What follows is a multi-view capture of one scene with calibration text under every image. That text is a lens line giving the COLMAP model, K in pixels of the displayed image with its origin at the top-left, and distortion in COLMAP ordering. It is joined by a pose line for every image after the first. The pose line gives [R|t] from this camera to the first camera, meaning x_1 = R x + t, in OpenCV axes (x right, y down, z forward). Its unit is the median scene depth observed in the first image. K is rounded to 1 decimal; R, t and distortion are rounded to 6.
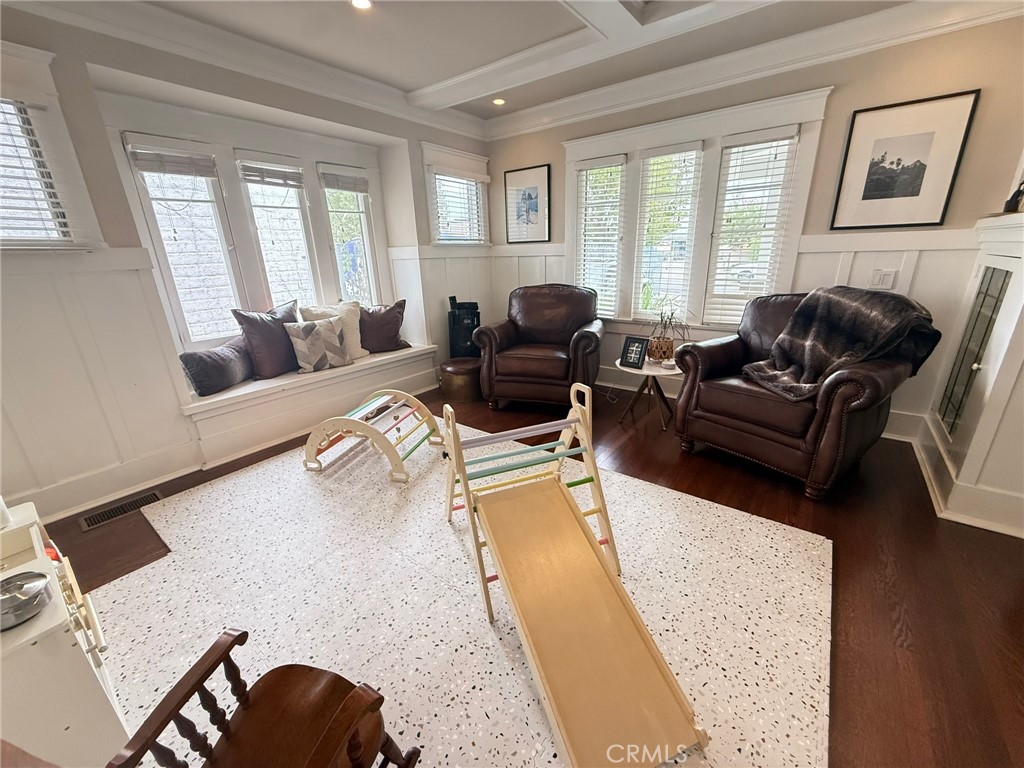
lens RADIAL K [[409.9, 0, 510.5], [0, 409.9, 384.0], [0, 0, 1]] dist [0.000969, -0.000244]
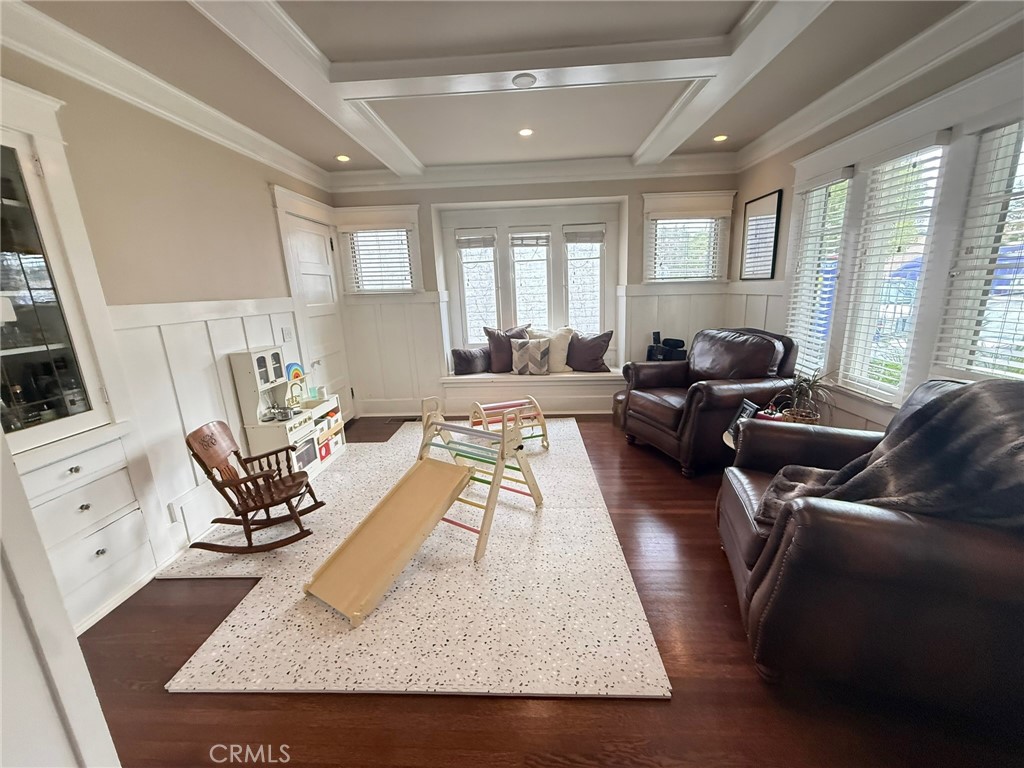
lens RADIAL K [[409.9, 0, 509.3], [0, 409.9, 385.3], [0, 0, 1]] dist [0.000969, -0.000244]
pose [[0.566343, 0.196769, -0.800336, 0.632319], [-0.236133, 0.969111, 0.071169, -0.086208], [0.789618, 0.148680, 0.595313, 0.134838]]
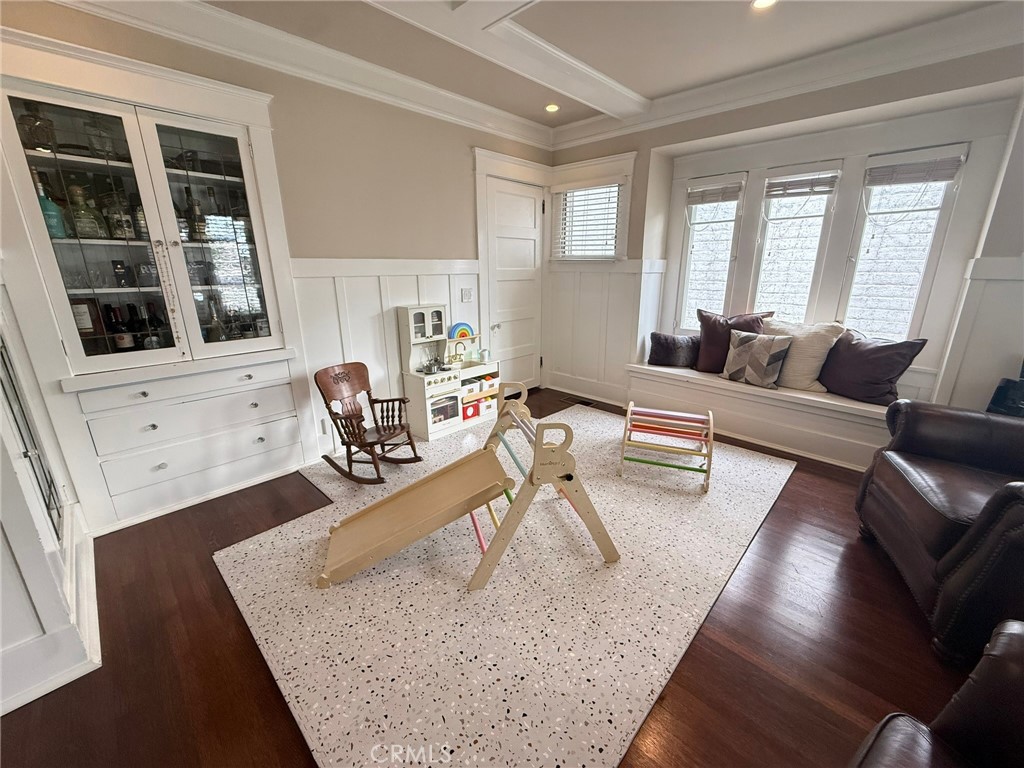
lens RADIAL K [[409.9, 0, 507.5], [0, 409.9, 383.9], [0, 0, 1]] dist [0.000969, -0.000244]
pose [[-0.121385, 0.302207, -0.945482, 0.551300], [-0.305380, 0.894956, 0.325263, -0.181984], [0.944462, 0.328213, -0.016347, 0.488521]]
